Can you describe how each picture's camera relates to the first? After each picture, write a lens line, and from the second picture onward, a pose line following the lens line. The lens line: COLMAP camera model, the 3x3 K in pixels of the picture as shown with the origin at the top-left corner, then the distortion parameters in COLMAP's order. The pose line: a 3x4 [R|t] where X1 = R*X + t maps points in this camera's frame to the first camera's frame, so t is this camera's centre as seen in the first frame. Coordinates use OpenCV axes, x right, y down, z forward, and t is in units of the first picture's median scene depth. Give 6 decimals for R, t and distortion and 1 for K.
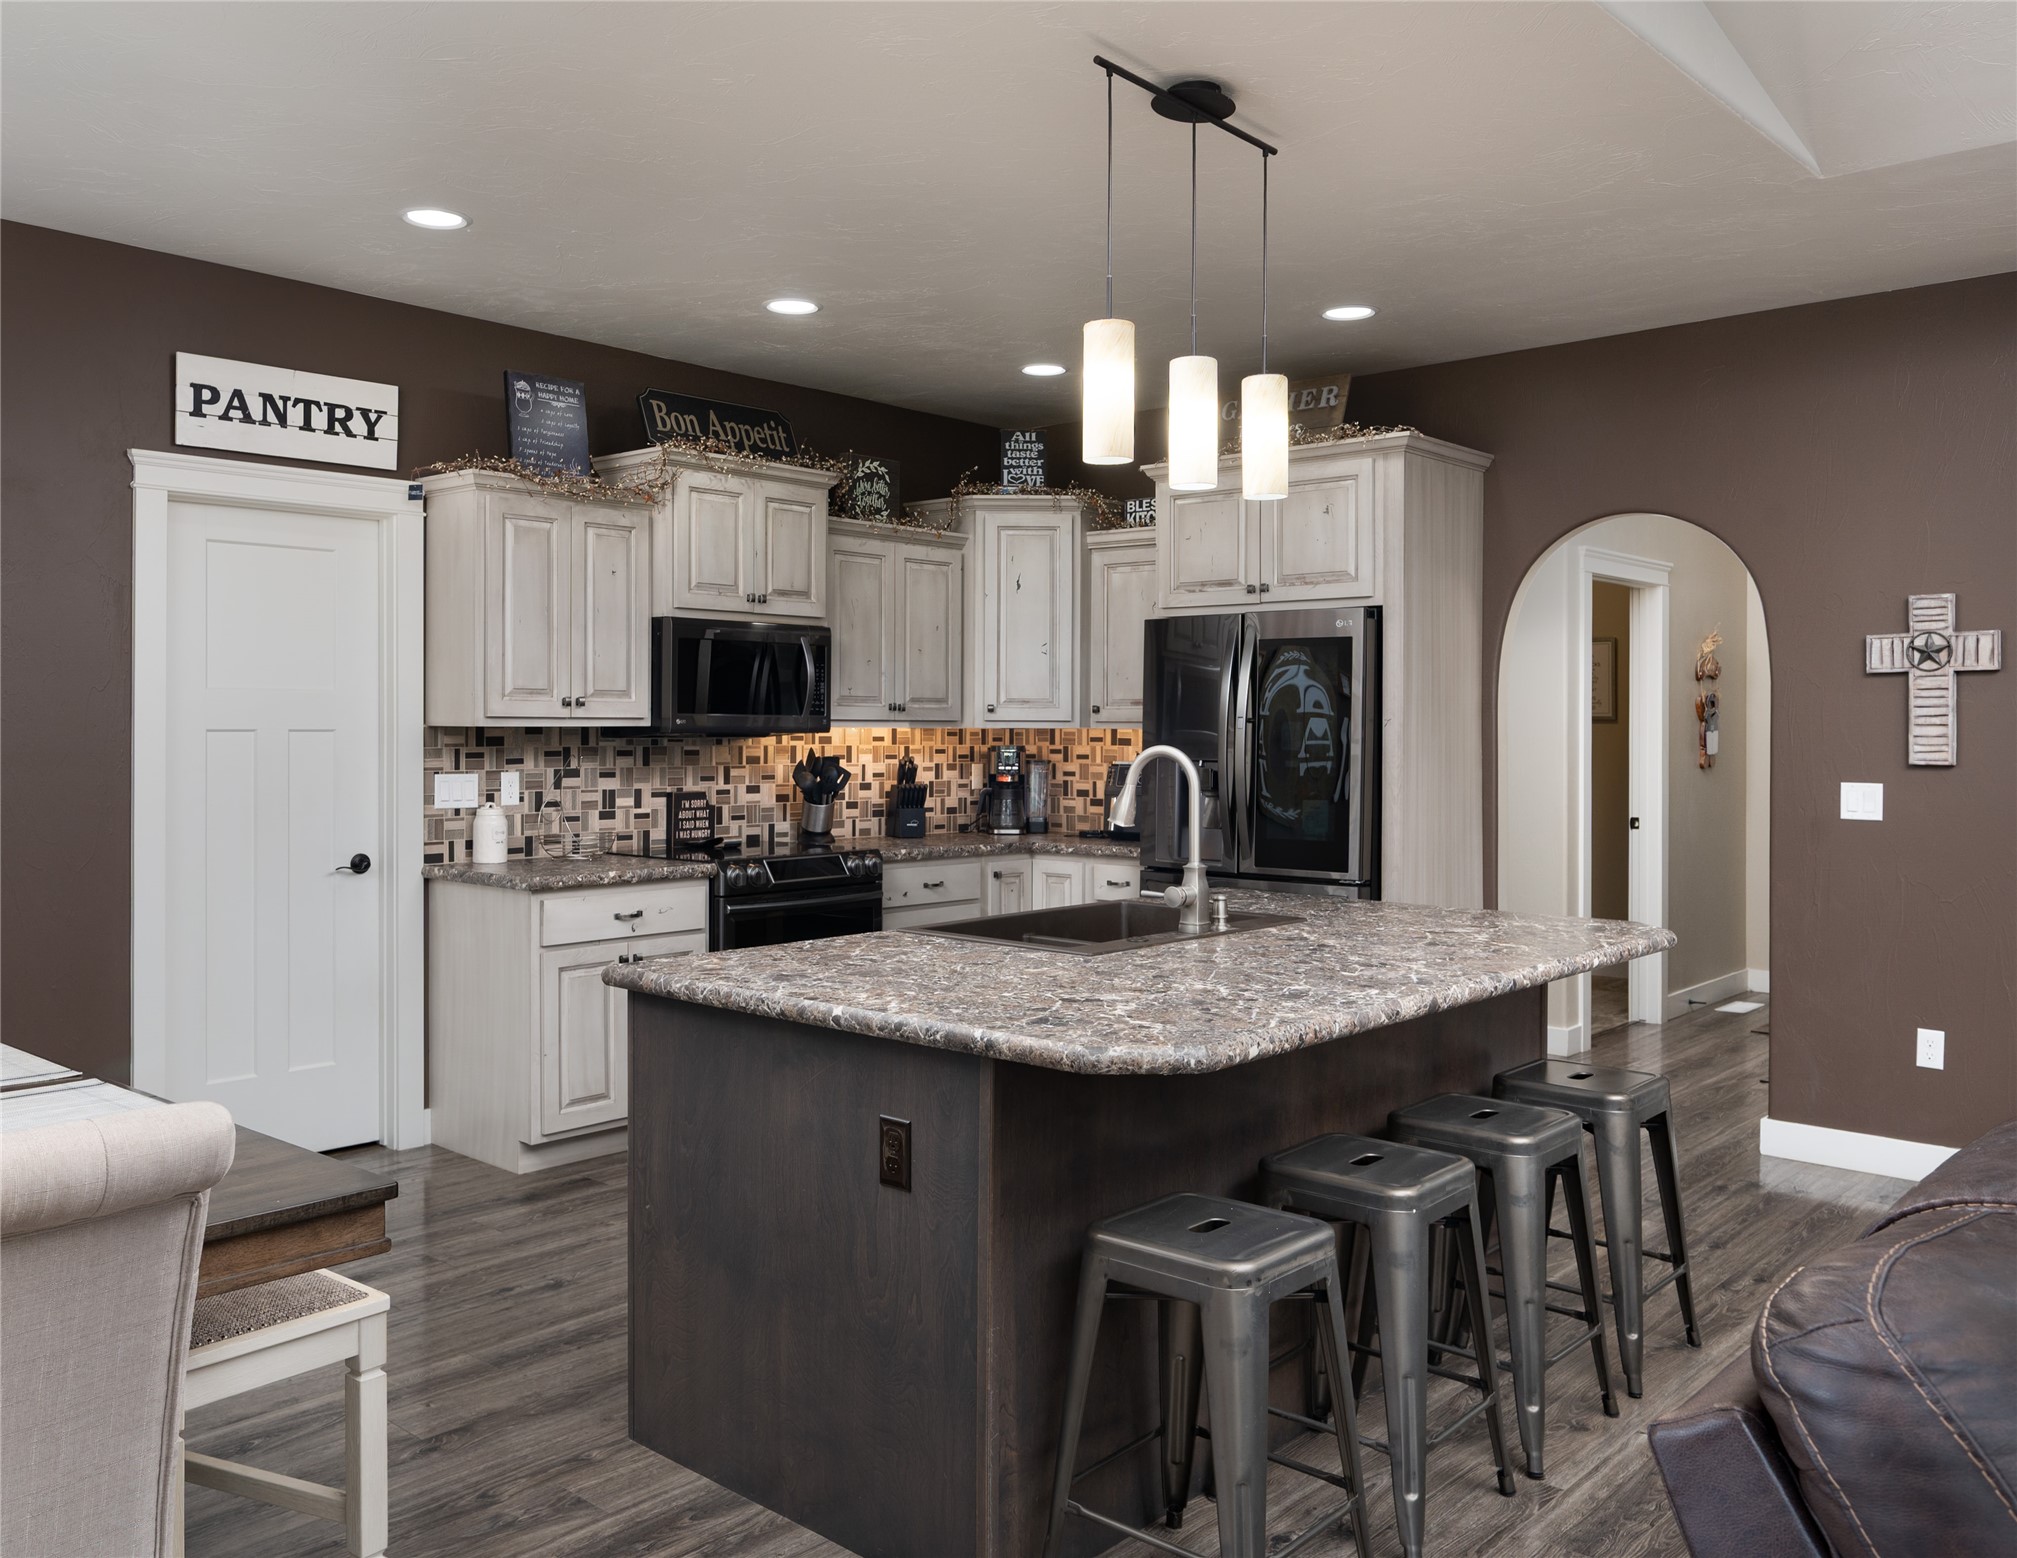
lens RADIAL K [[1629.7, 0, 925.7], [0, 1629.7, 732.0], [0, 0, 1]] dist [-0.007165, 0.000386]
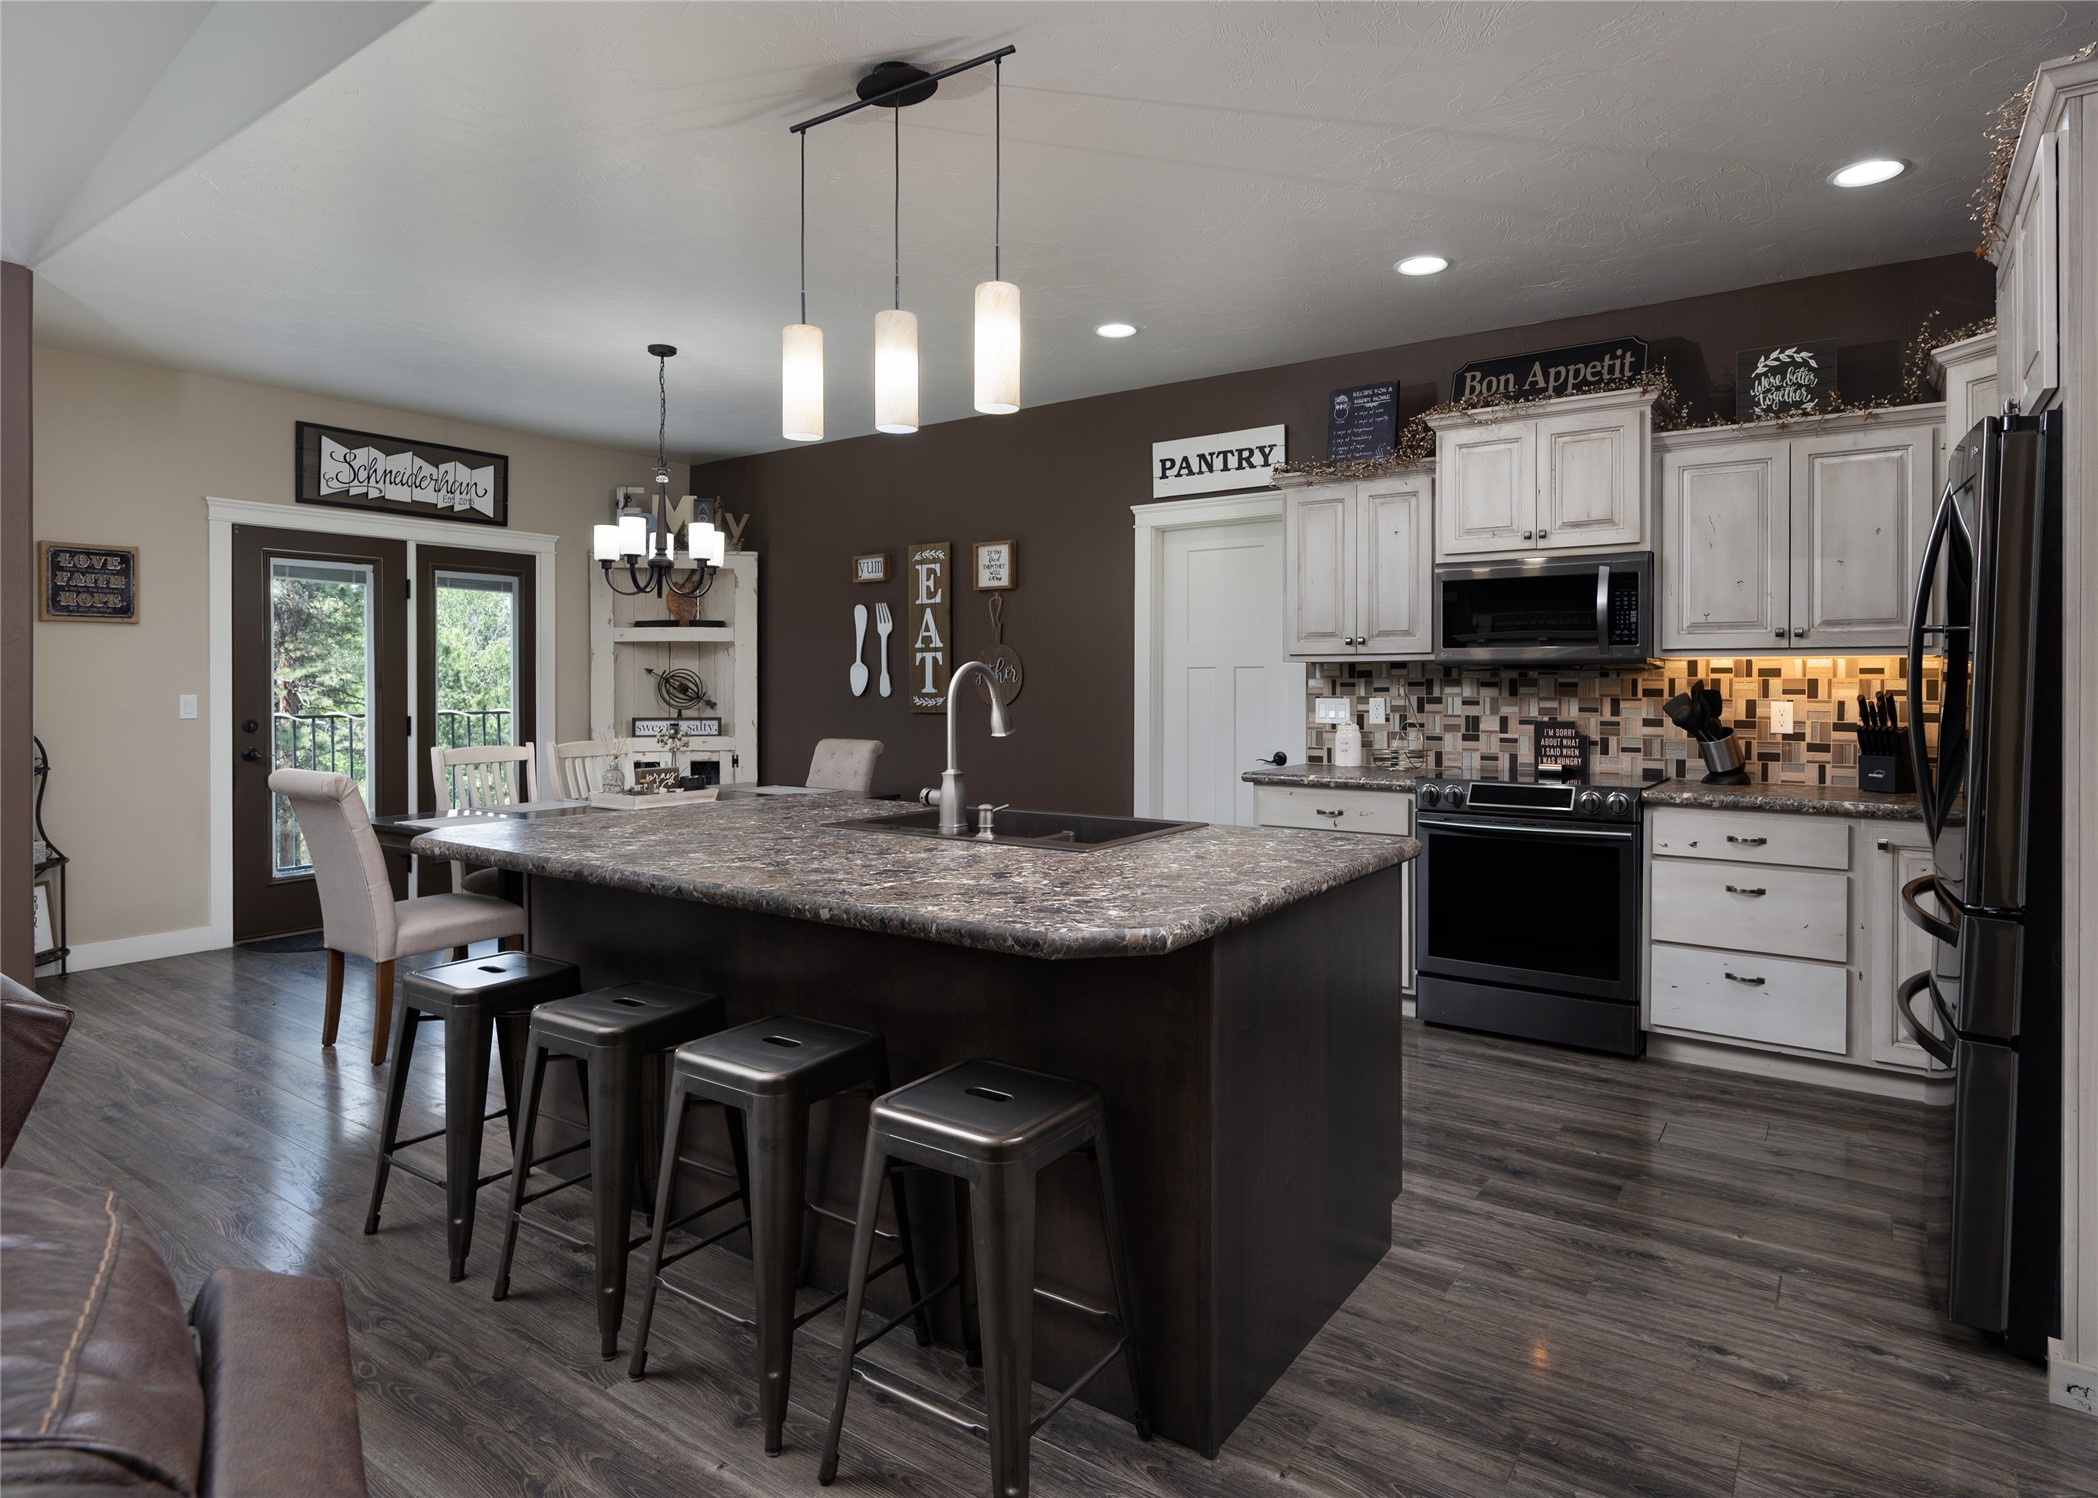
lens RADIAL K [[1159.2, 0, 1078.9], [0, 1159.2, 689.5], [0, 0, 1]] dist [0.003770, -0.000133]
pose [[0.156117, 0.001639, -0.987737, 0.608376], [-0.003025, 0.999995, 0.001181, 0.017493], [0.987734, 0.002803, 0.156122, 0.624829]]
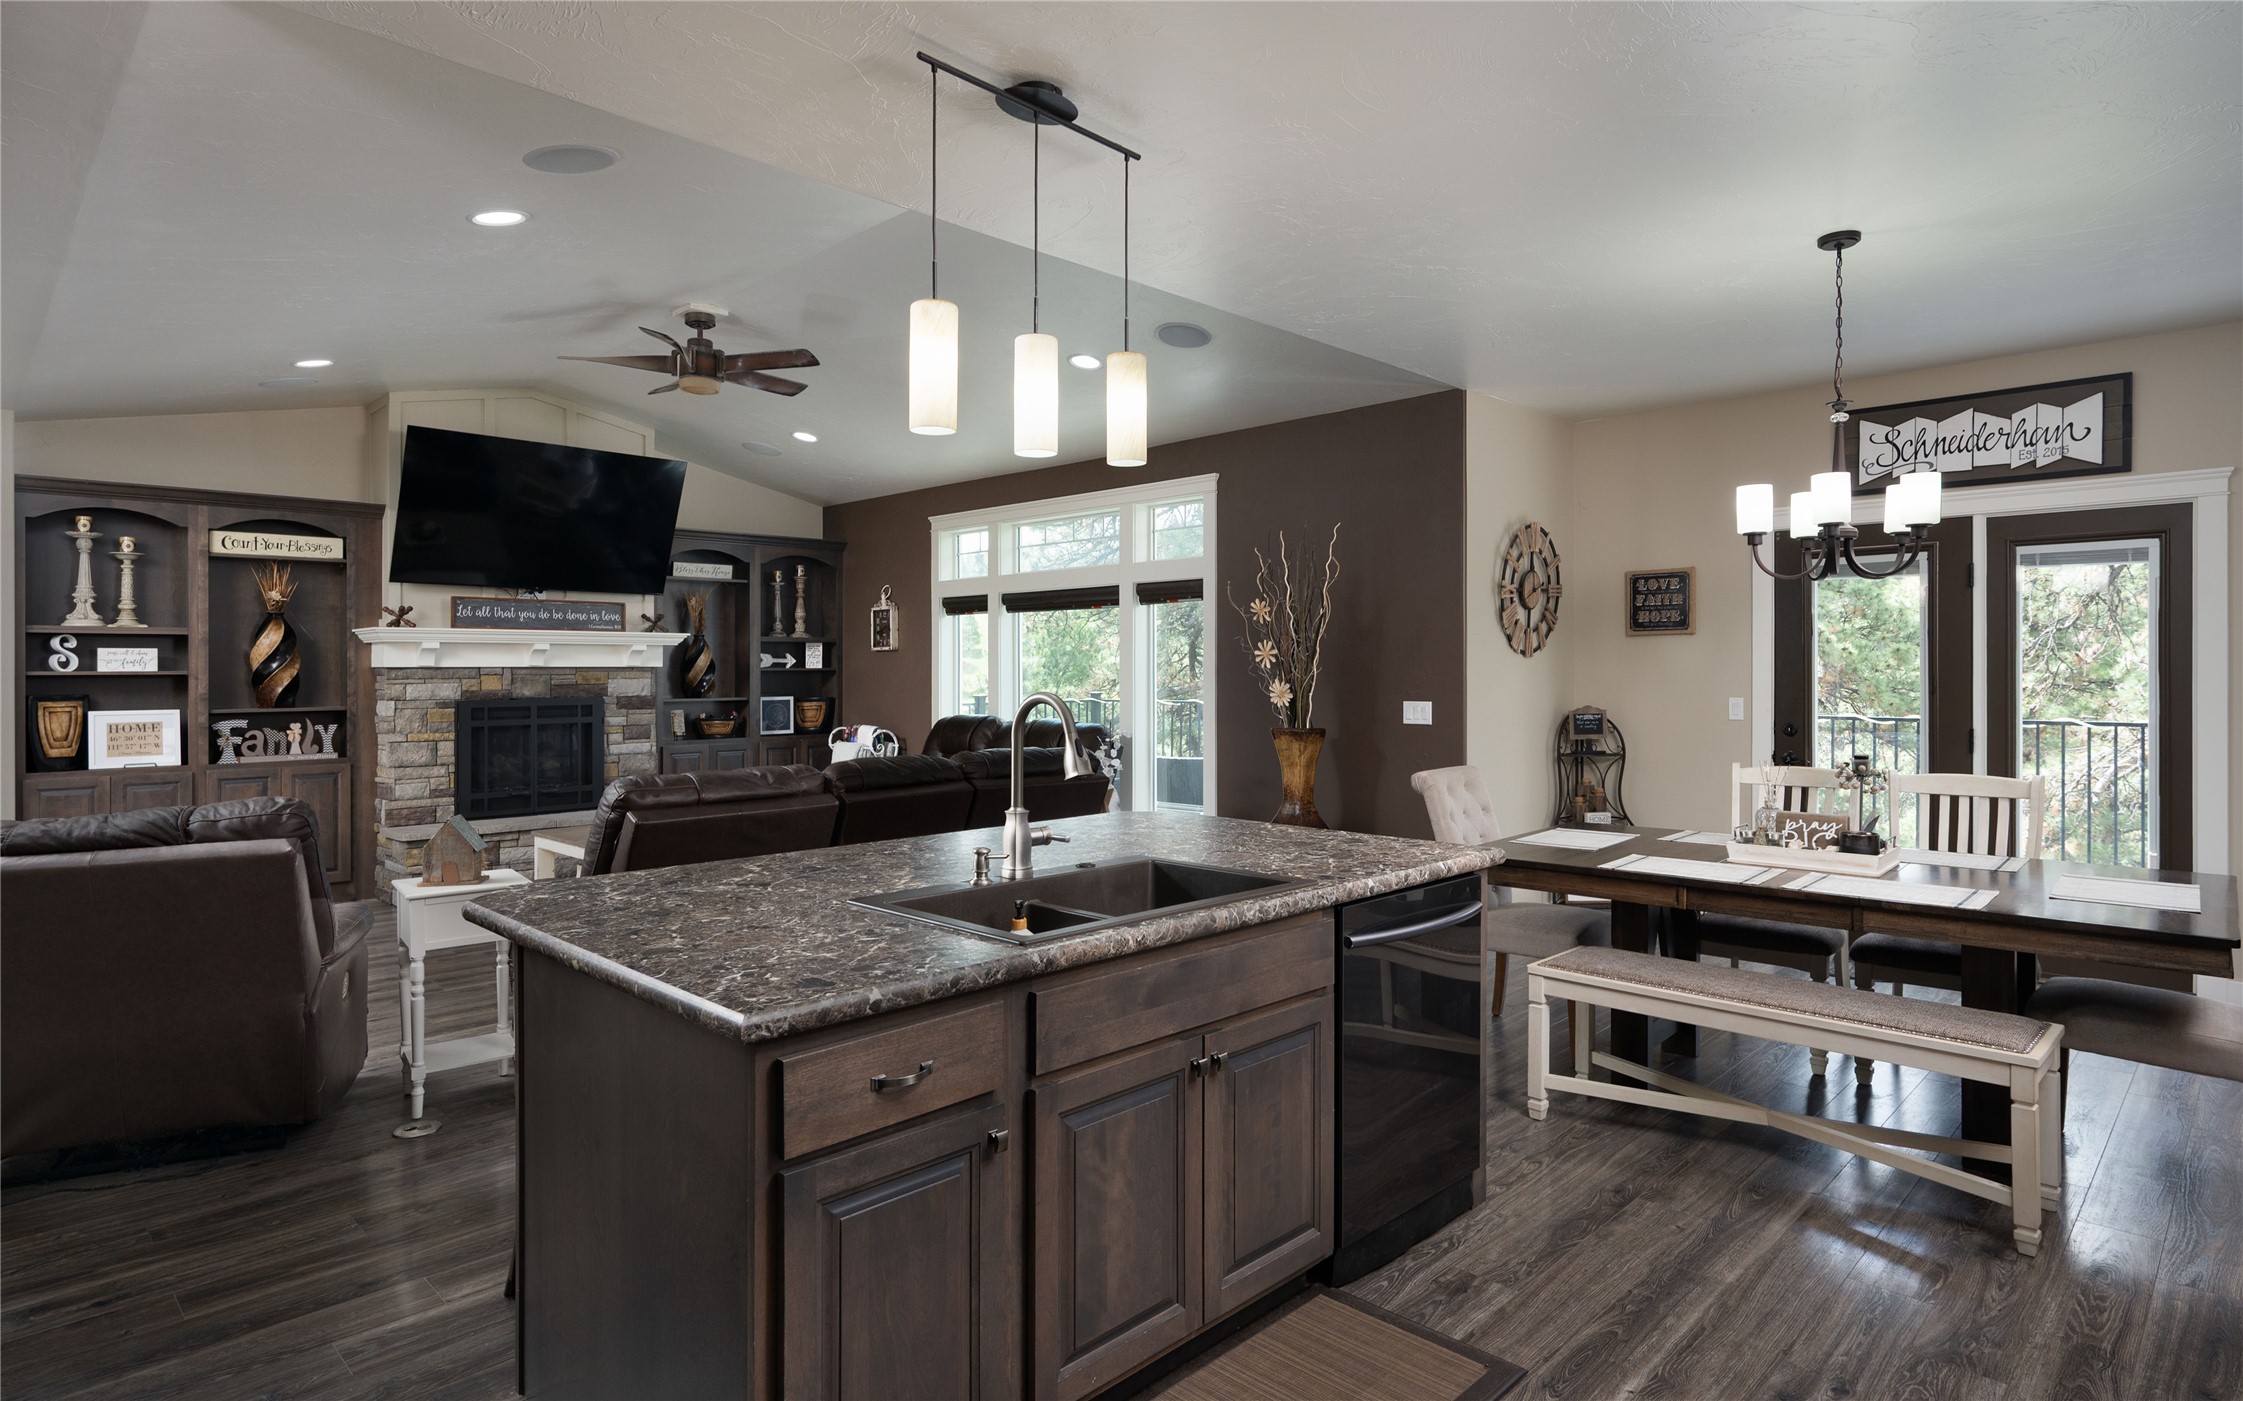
lens RADIAL K [[1181.2, 0, 1118.0], [0, 1181.2, 661.6], [0, 0, 1]] dist [-0.004294, -0.000073]
pose [[-0.999836, 0.000806, 0.018094, 0.058285], [0.000733, 0.999992, -0.004024, -0.003626], [-0.018097, -0.004010, -0.999828, 1.119429]]
